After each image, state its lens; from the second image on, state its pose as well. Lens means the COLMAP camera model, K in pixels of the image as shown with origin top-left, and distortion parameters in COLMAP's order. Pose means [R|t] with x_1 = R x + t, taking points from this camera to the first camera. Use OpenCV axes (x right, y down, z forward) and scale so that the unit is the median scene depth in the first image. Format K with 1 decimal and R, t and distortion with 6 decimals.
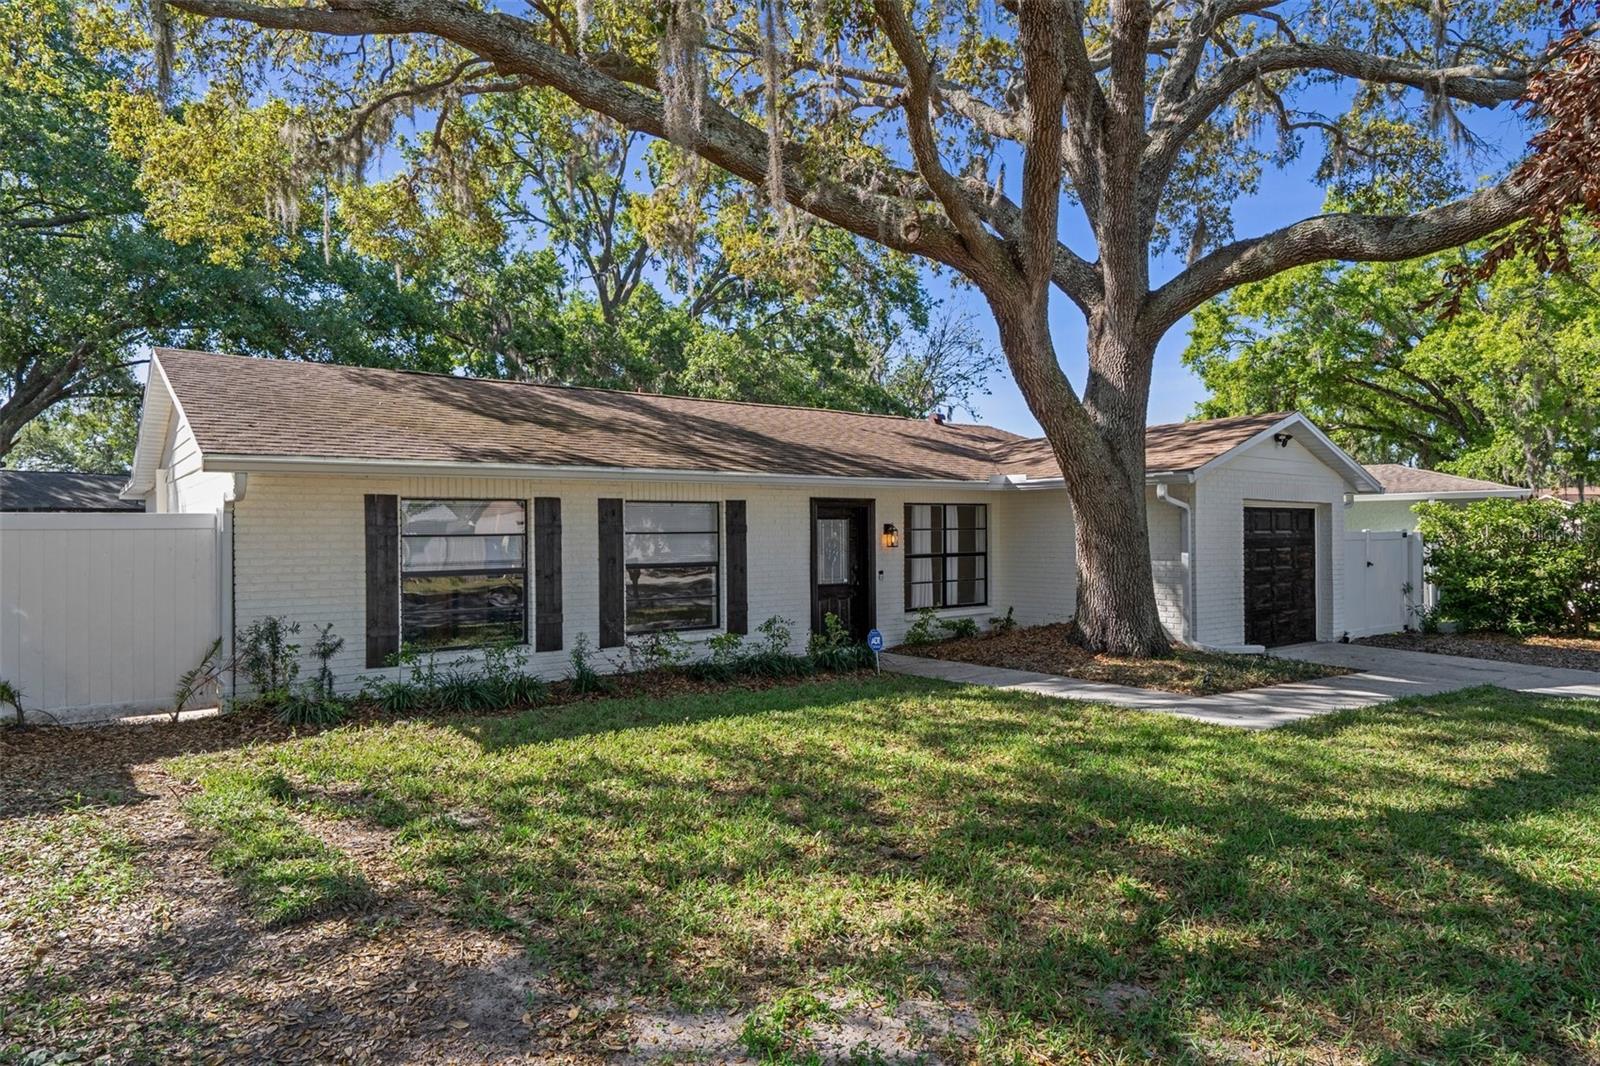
lens RADIAL K [[923.4, 0, 798.8], [0, 923.4, 528.4], [0, 0, 1]] dist [0.000005, -0.000132]
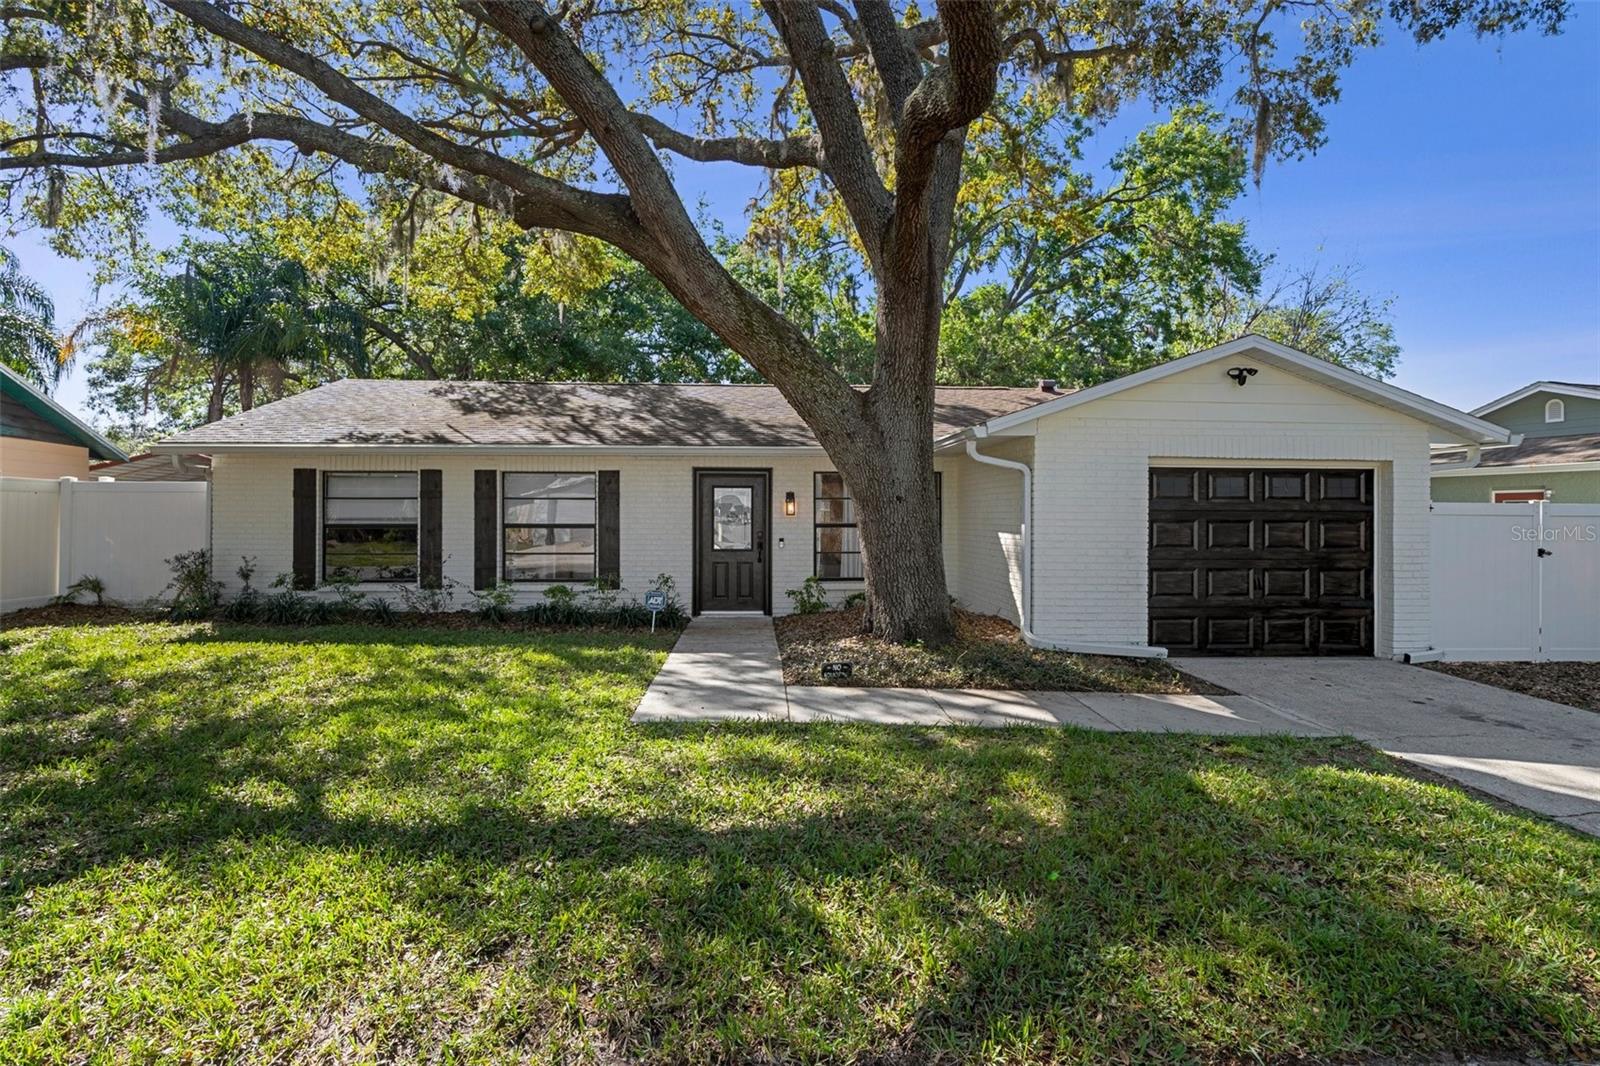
lens RADIAL K [[796.3, 0, 790.2], [0, 796.3, 512.8], [0, 0, 1]] dist [-0.000080, 0.000649]
pose [[0.826239, 0.006448, -0.563282, 0.627009], [-0.007094, 0.999974, 0.001042, 0.018052], [0.563275, 0.003135, 0.826264, 0.298200]]
